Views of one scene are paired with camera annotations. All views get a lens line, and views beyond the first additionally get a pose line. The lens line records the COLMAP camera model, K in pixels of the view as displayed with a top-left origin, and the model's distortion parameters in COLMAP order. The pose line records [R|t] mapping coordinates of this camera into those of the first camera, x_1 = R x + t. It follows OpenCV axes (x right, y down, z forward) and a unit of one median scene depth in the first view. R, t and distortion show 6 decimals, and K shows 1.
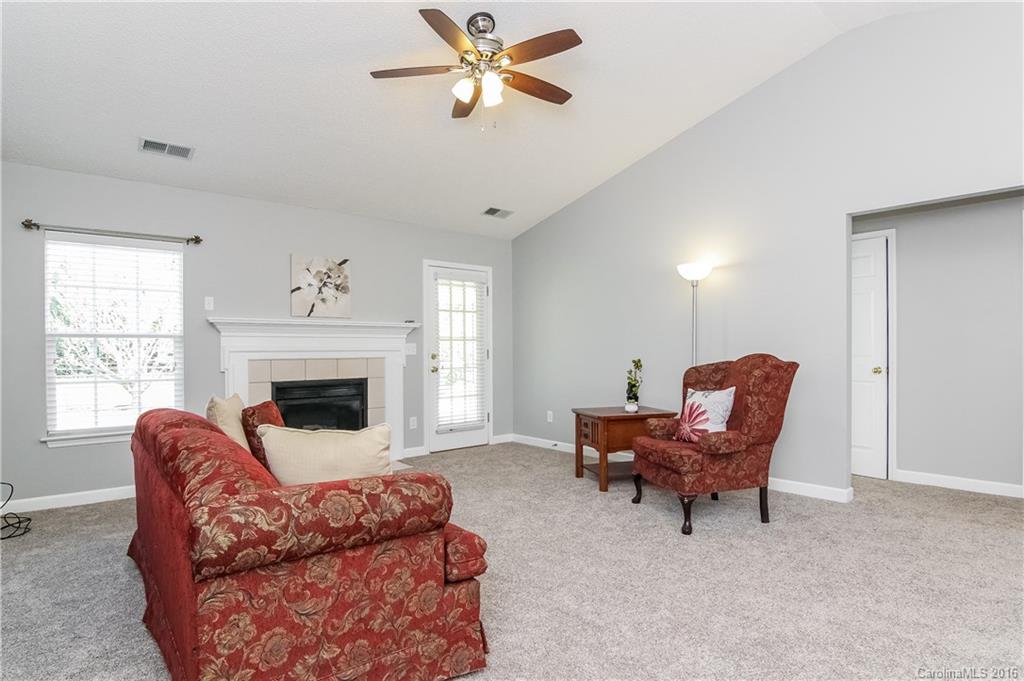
lens RADIAL K [[547.4, 0, 511.4], [0, 547.4, 345.1], [0, 0, 1]] dist [-0.015313, -0.001757]
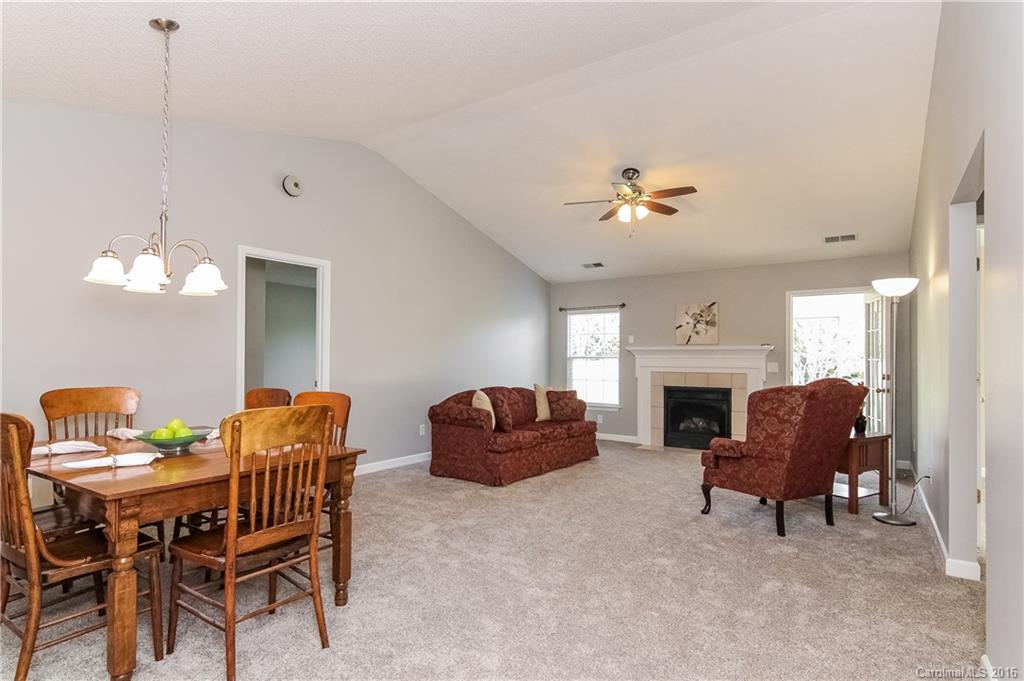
lens RADIAL K [[547.4, 0, 512.2], [0, 547.4, 342.9], [0, 0, 1]] dist [-0.015313, -0.001757]
pose [[0.289583, -0.026681, -0.956781, 0.914682], [-0.003143, 0.999580, -0.028826, -0.011294], [0.957148, 0.011354, 0.289377, 0.103855]]
